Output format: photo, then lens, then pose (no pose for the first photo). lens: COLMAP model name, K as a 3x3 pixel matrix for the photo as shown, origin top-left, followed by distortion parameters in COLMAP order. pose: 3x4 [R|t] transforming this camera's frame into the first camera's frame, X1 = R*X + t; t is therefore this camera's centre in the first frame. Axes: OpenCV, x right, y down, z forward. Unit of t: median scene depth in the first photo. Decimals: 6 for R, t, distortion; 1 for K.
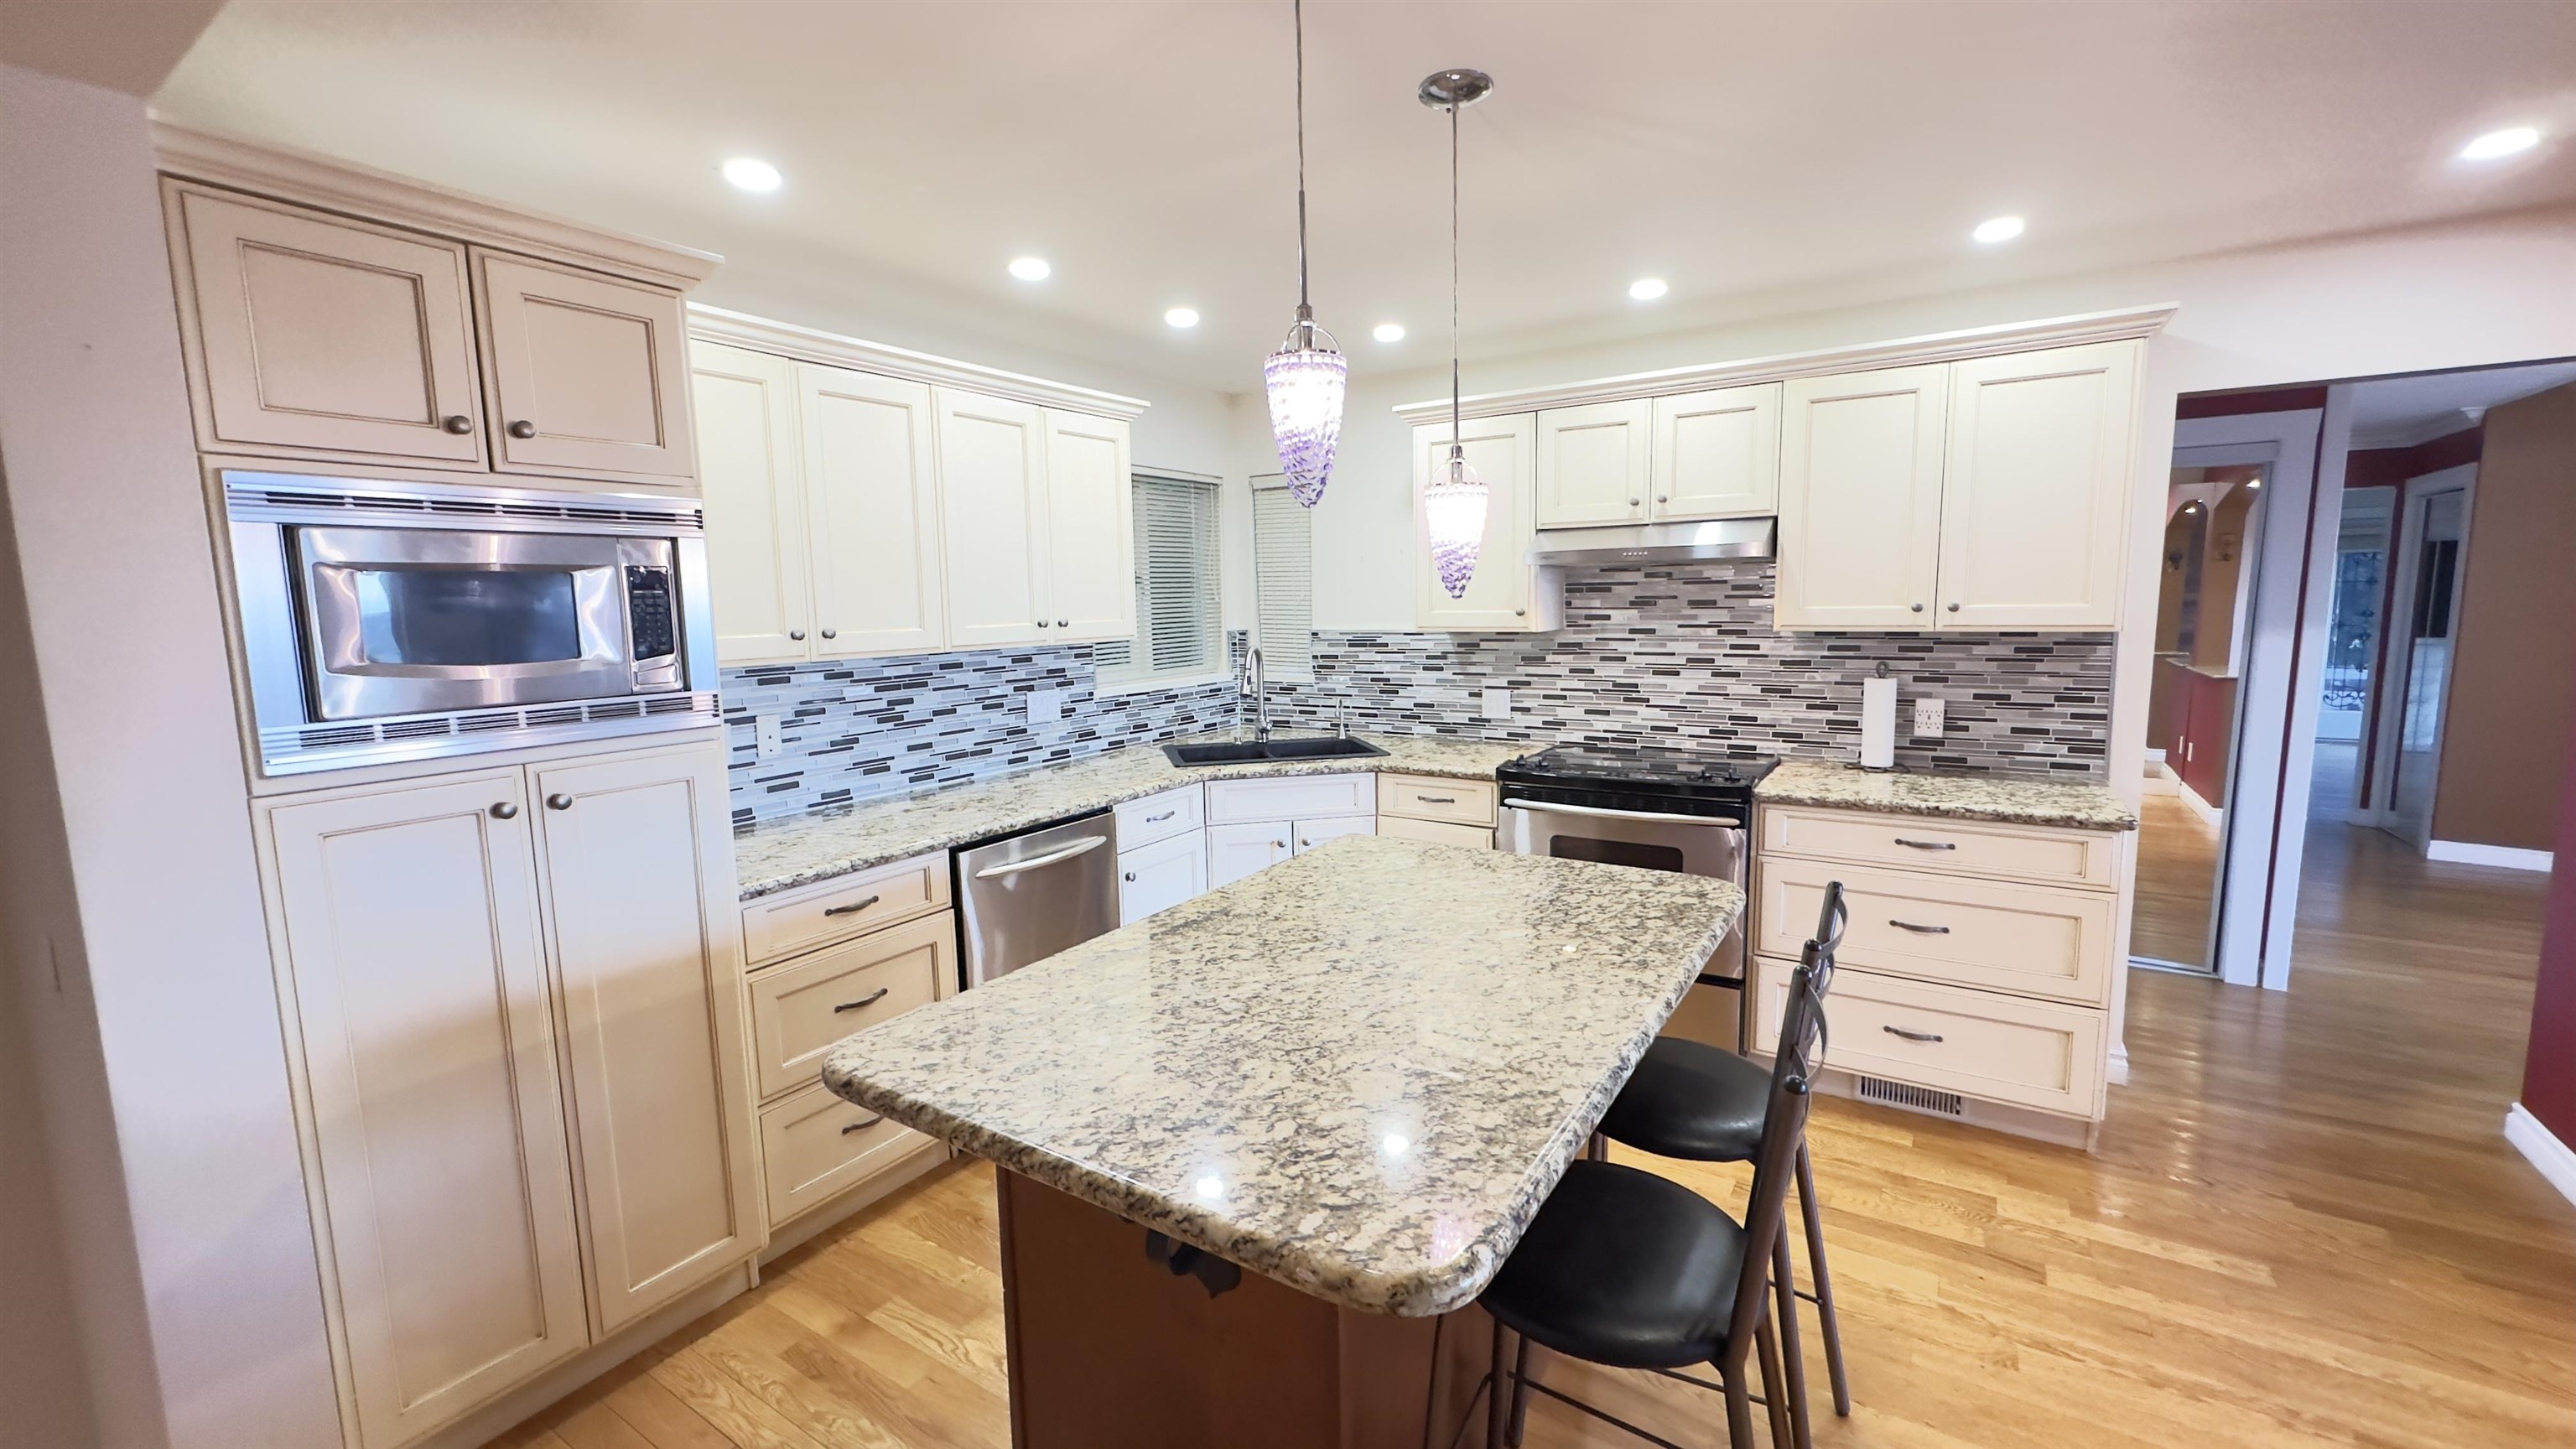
lens RADIAL K [[1031.1, 0, 1285.7], [0, 1031.1, 725.1], [0, 0, 1]] dist [-0.004419, 0.000572]
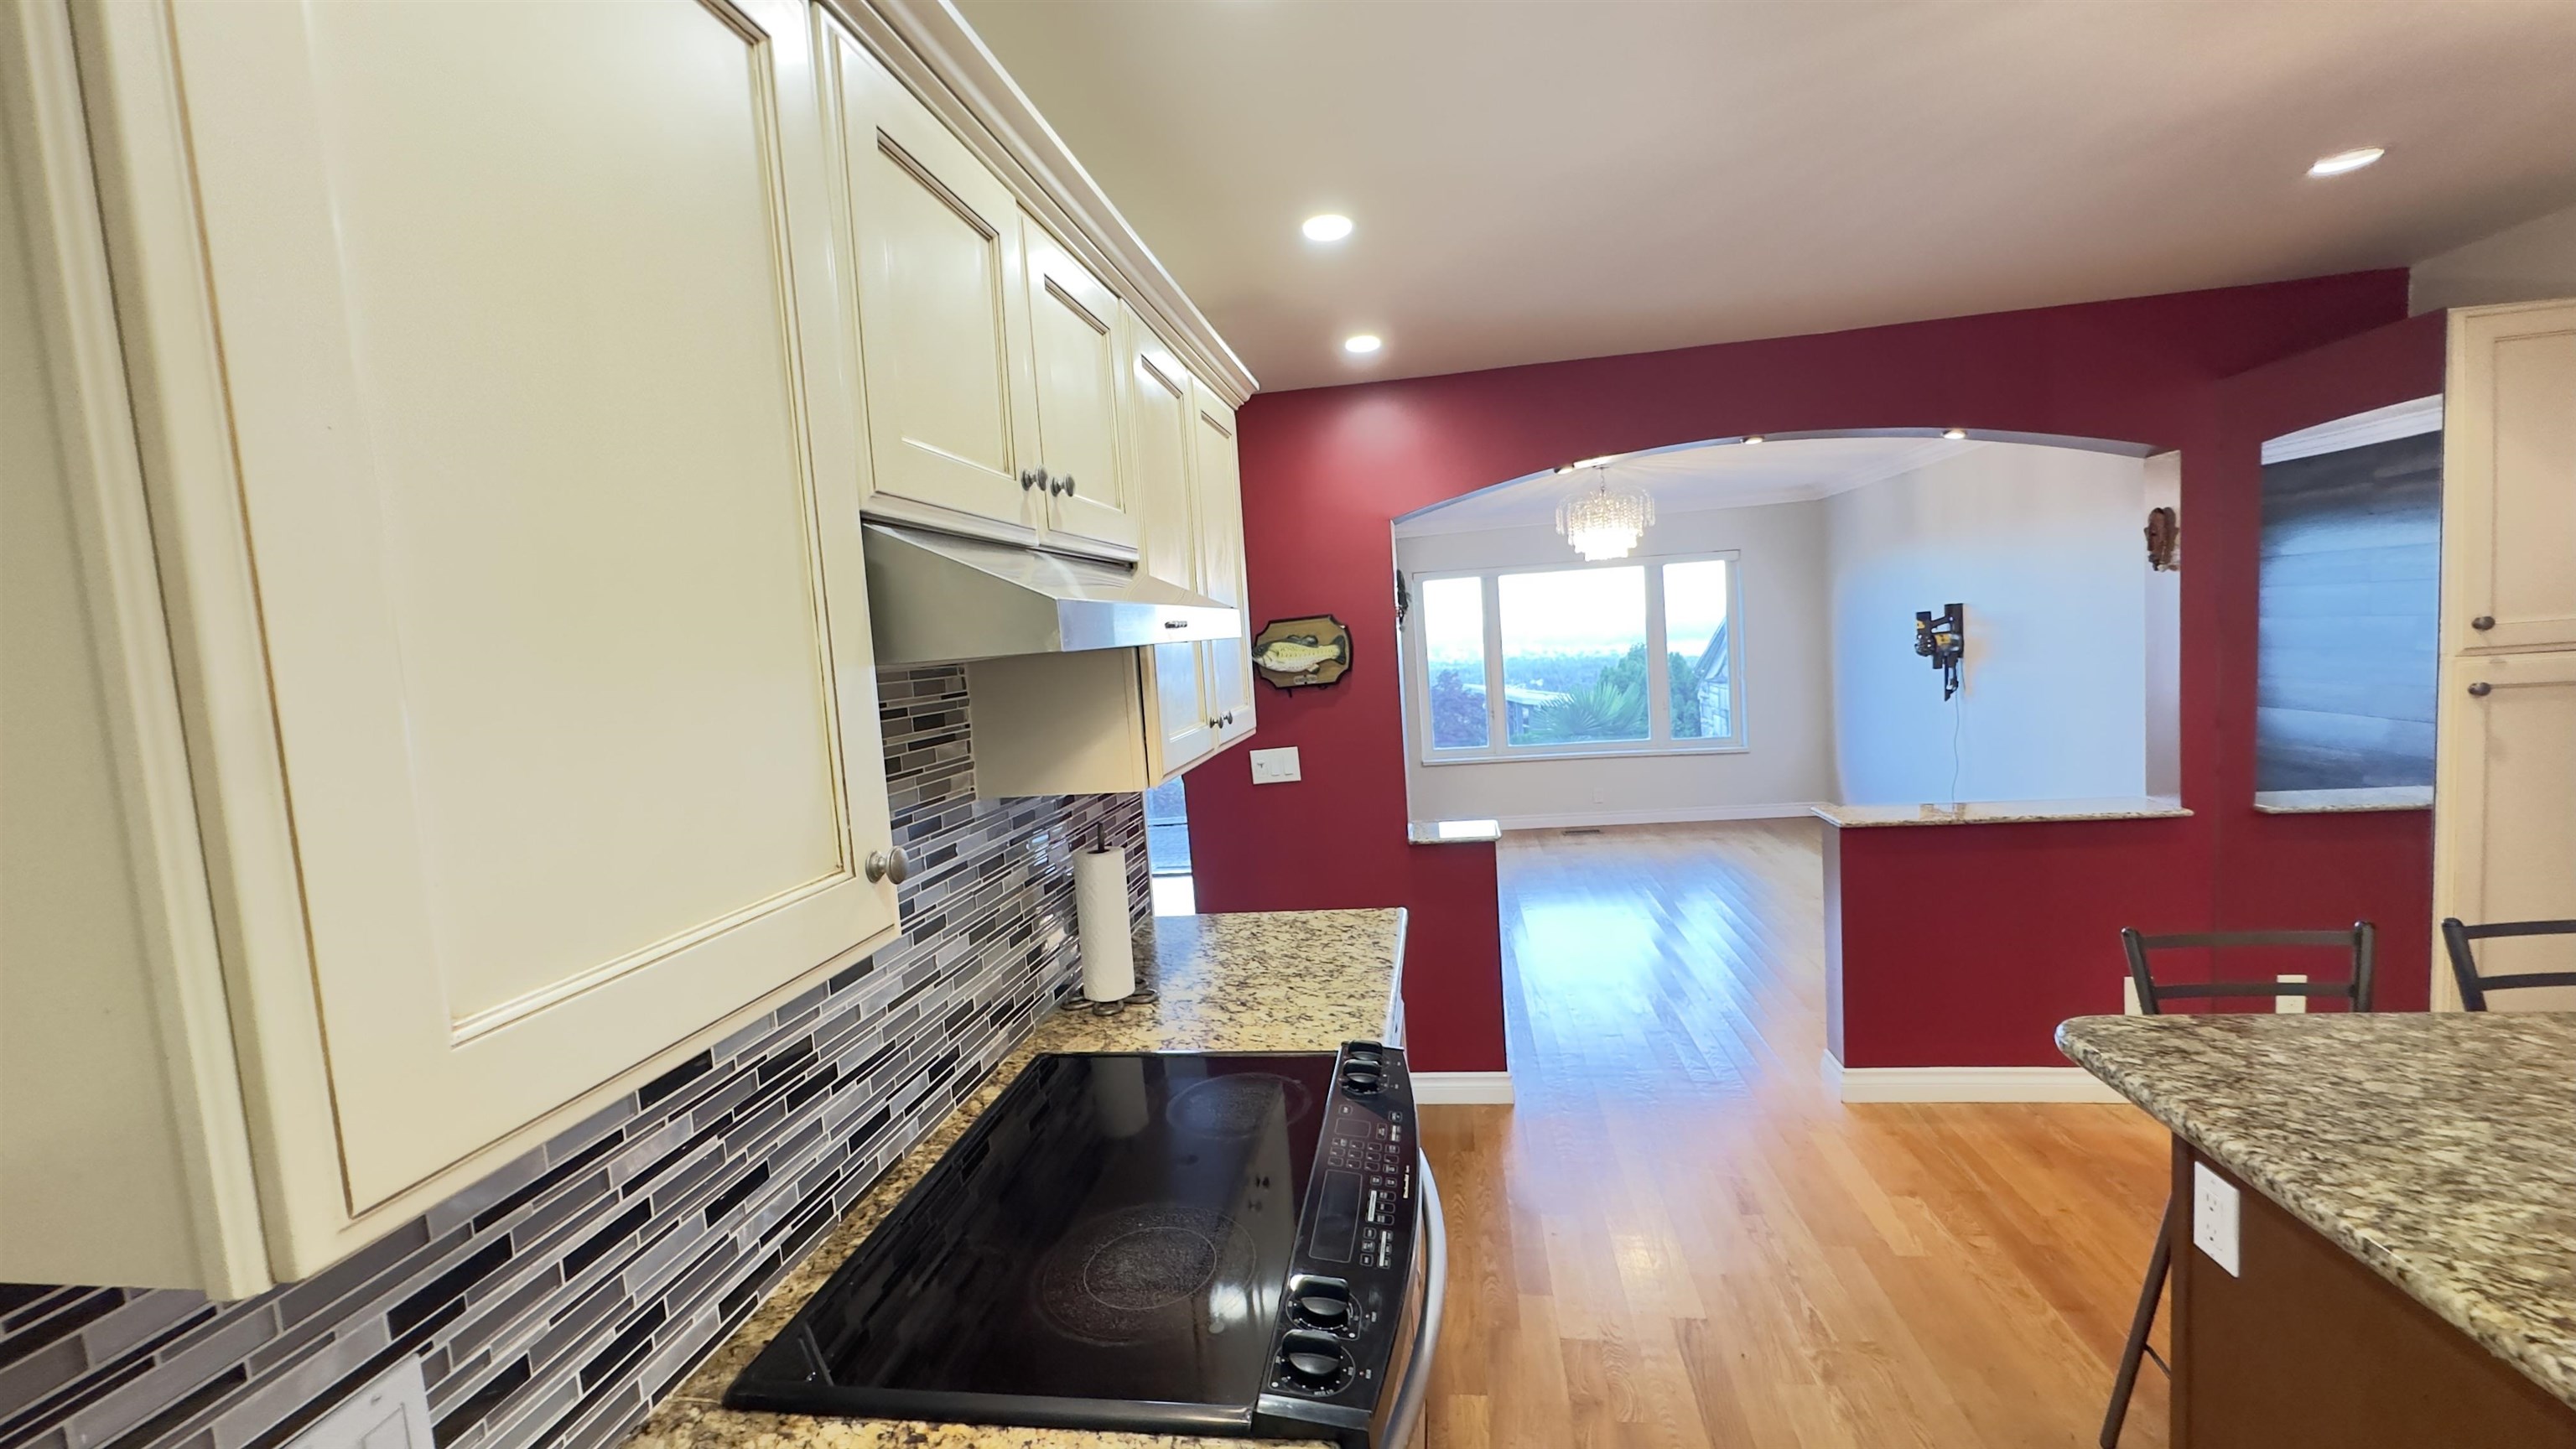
lens RADIAL K [[1031.1, 0, 1285.7], [0, 1031.1, 725.1], [0, 0, 1]] dist [-0.004419, 0.000572]
pose [[-0.412119, -0.029117, 0.910665, -0.022753], [0.190358, 0.974681, 0.117309, -0.294990], [-0.891023, 0.221697, -0.396141, 1.982000]]
